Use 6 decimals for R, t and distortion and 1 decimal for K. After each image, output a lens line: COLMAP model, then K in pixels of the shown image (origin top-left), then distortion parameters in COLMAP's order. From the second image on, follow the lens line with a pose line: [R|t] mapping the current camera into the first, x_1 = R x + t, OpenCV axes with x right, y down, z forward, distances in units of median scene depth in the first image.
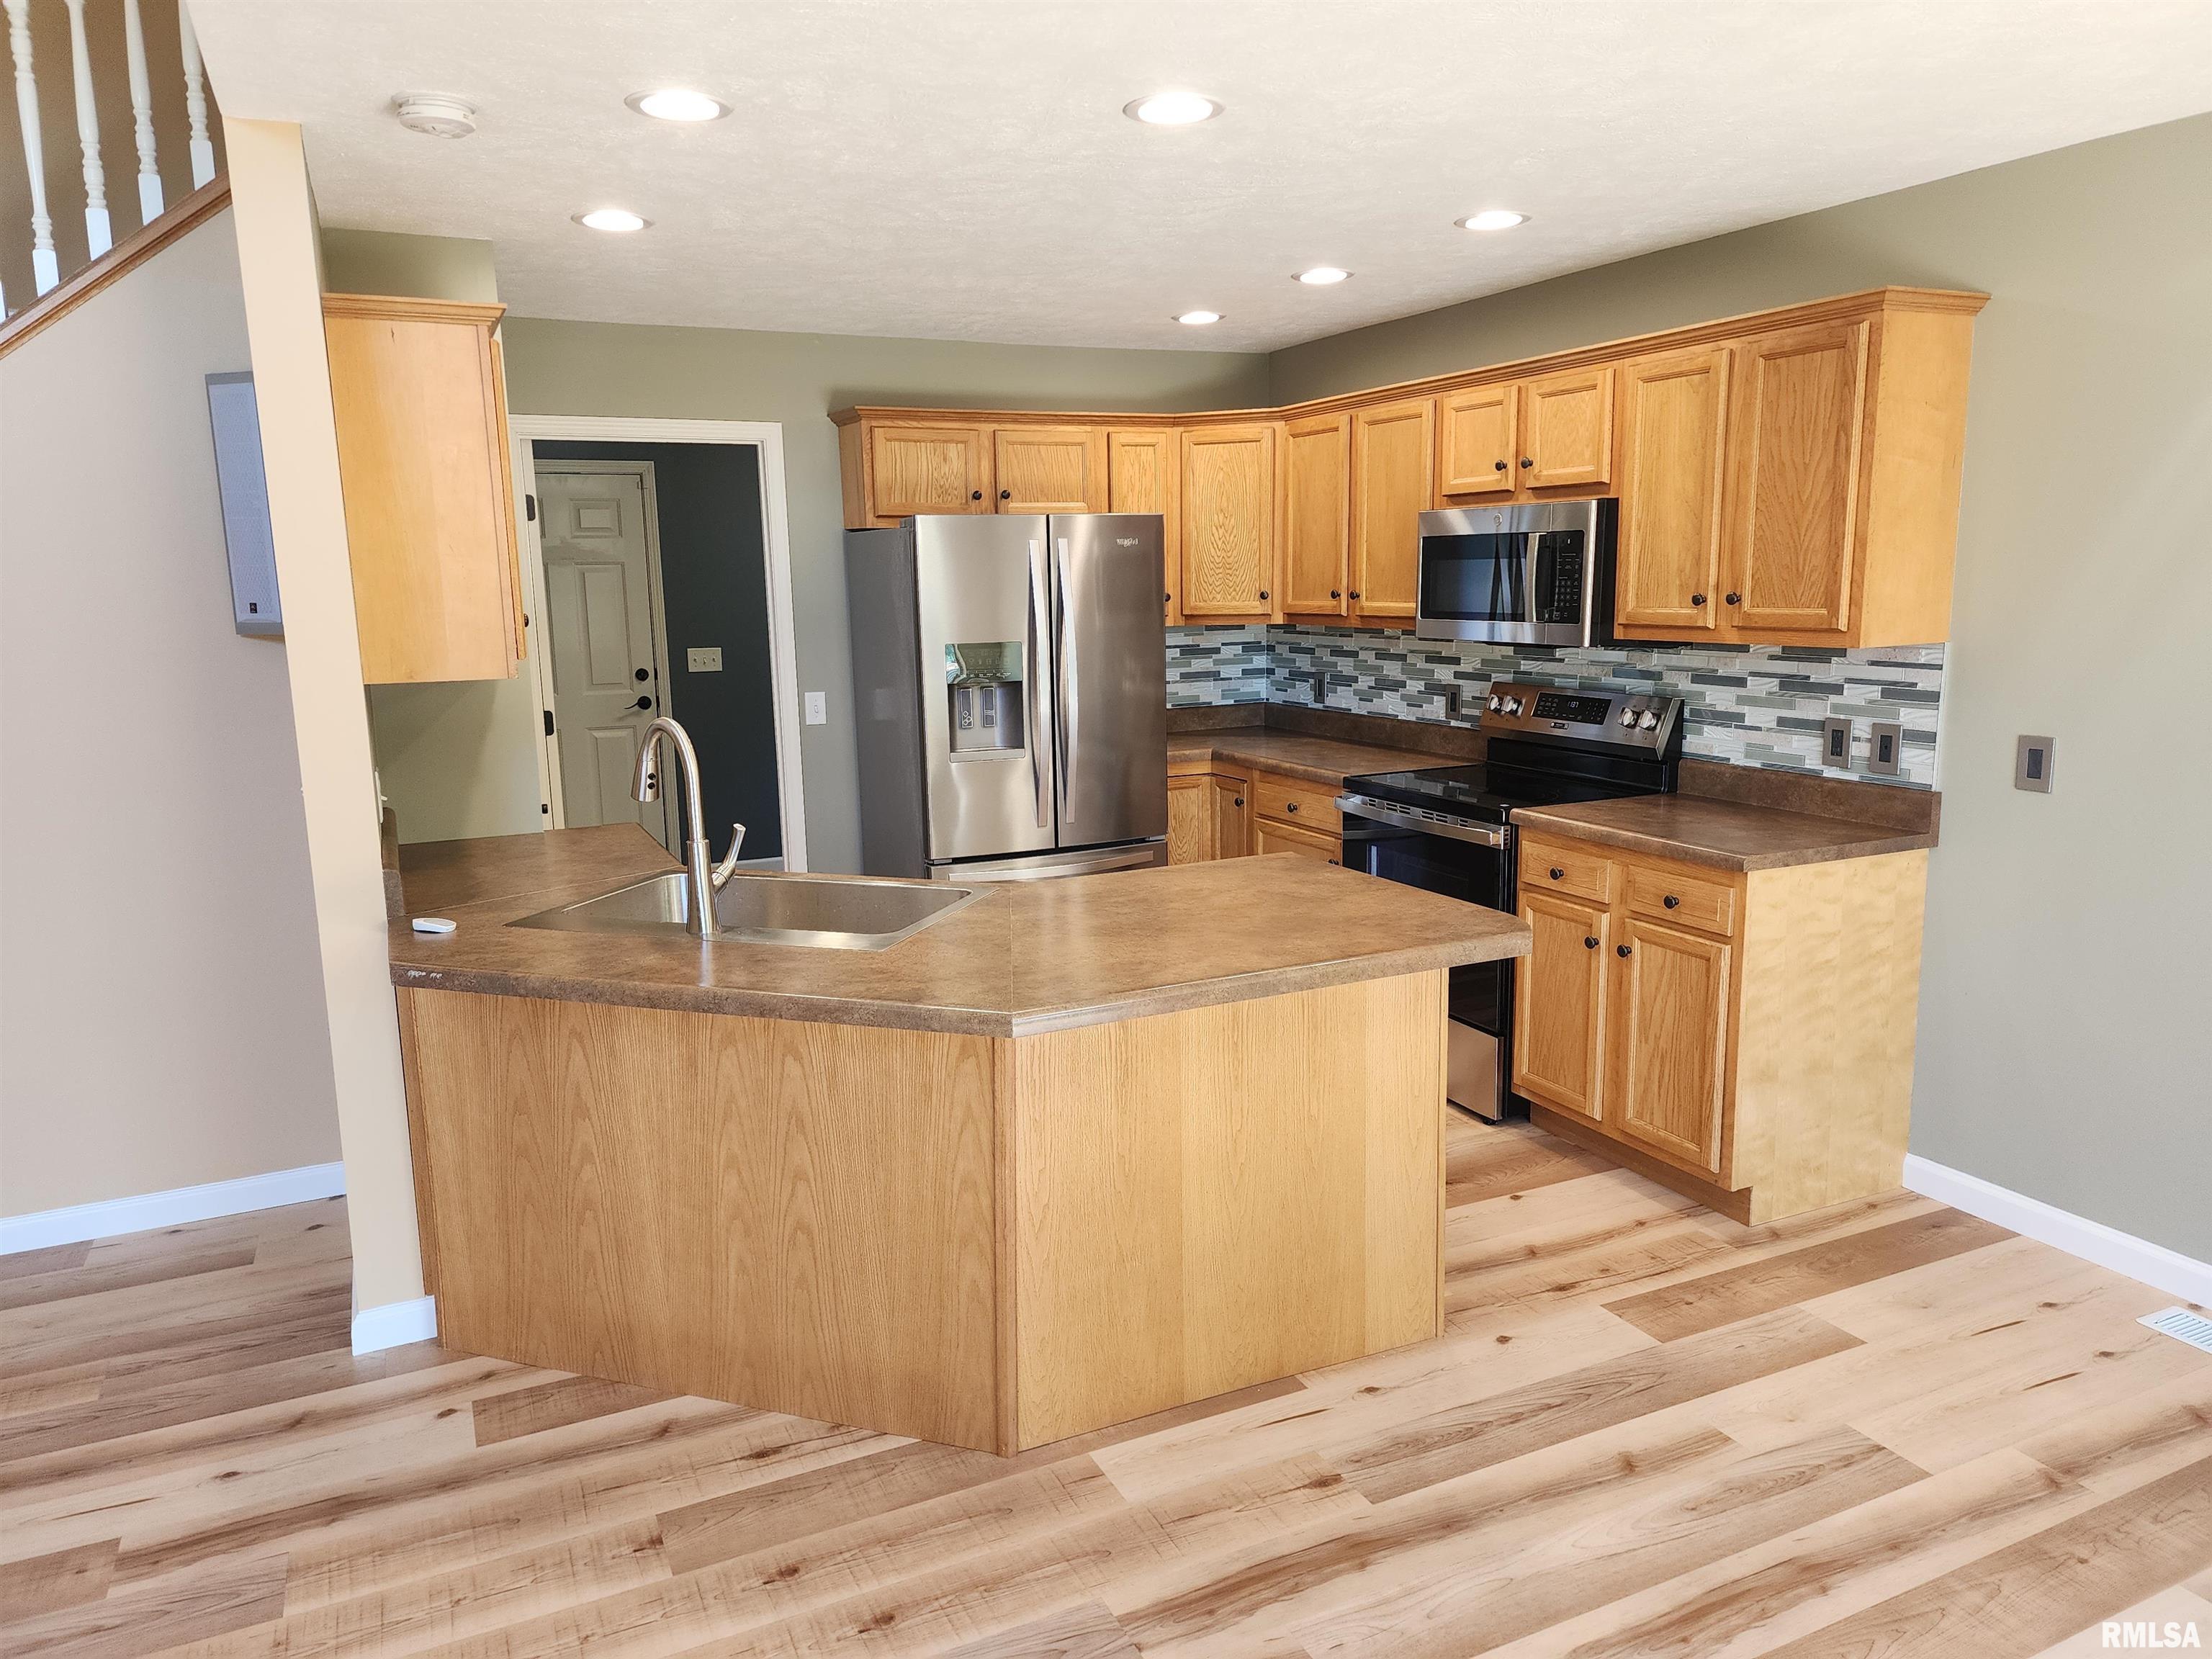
lens RADIAL K [[1474.1, 0, 1090.4], [0, 1474.1, 834.7], [0, 0, 1]] dist [0.093984, -0.094757]
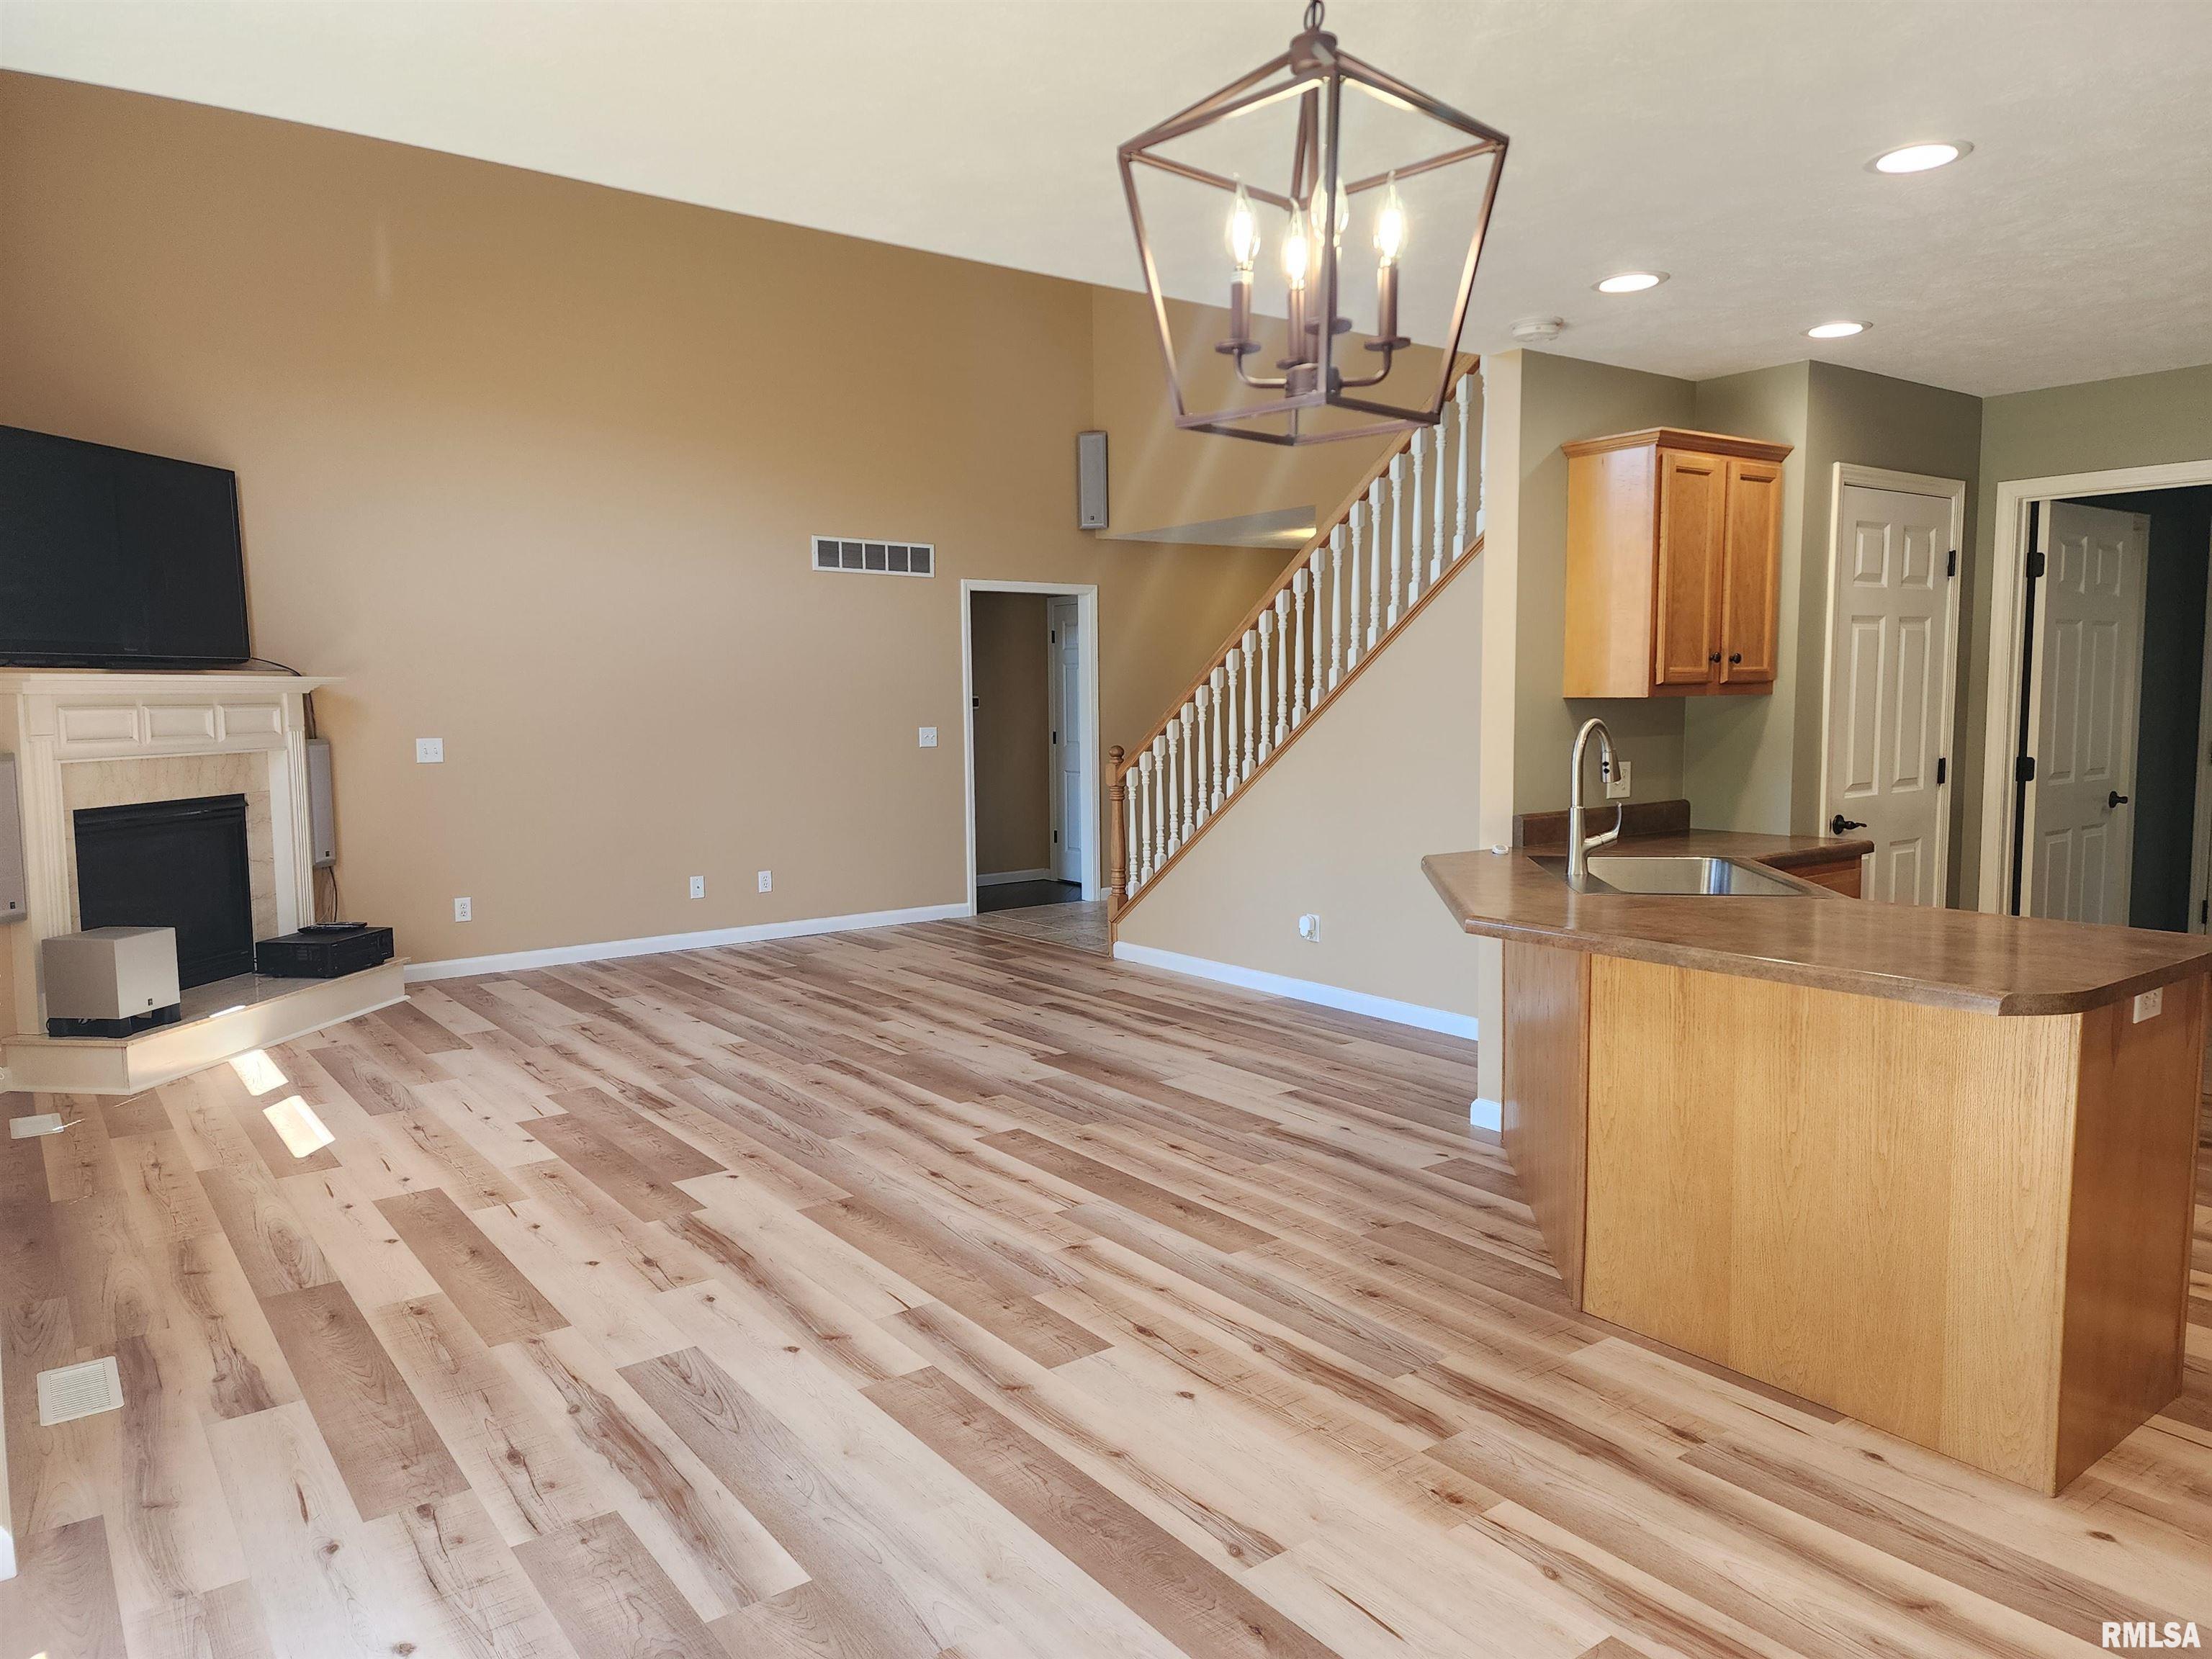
lens RADIAL K [[1463.3, 0, 1098.6], [0, 1463.3, 836.2], [0, 0, 1]] dist [0.099448, -0.102278]
pose [[0.204670, 0.112785, -0.972312, 0.750555], [-0.172071, 0.982016, 0.077690, 0.002079], [0.963588, 0.151406, 0.220396, 0.212351]]
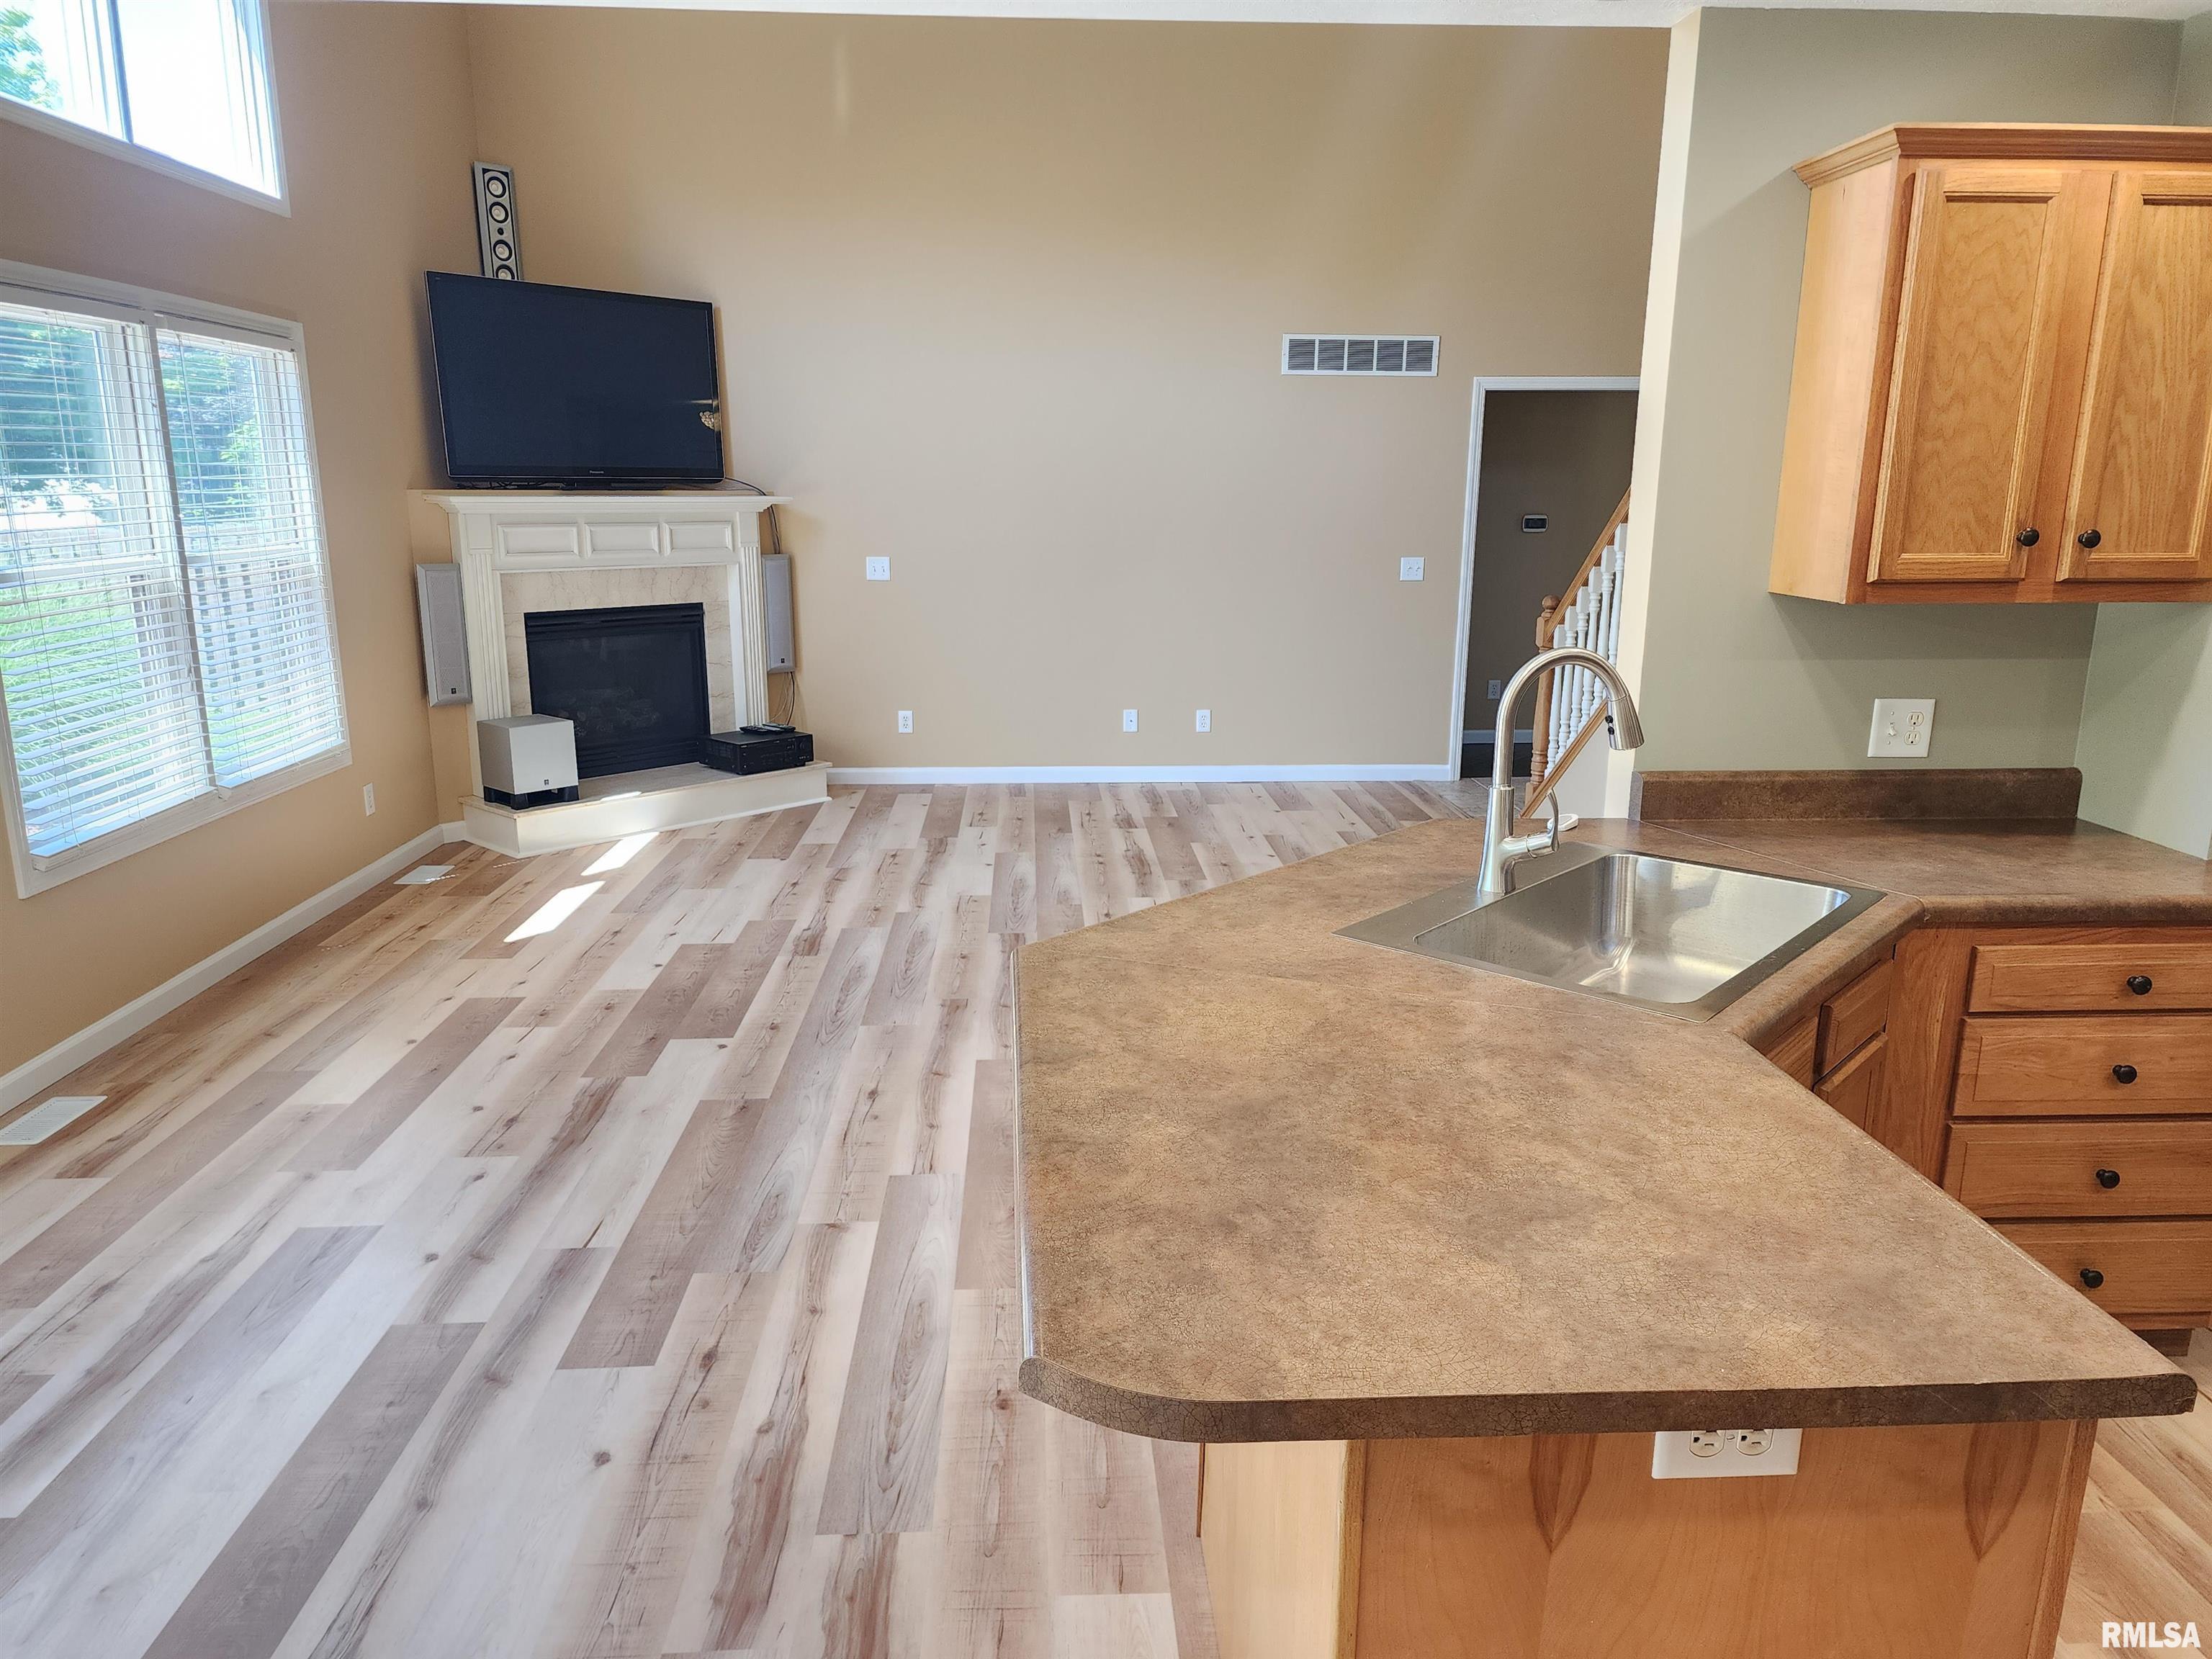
lens RADIAL K [[1480.3, 0, 1099.7], [0, 1480.3, 825.8], [0, 0, 1]] dist [0.079437, -0.078044]
pose [[-0.375460, 0.225462, -0.898998, 0.471430], [-0.165268, 0.938130, 0.304299, -0.152407], [0.911985, 0.262828, -0.314969, 0.818851]]
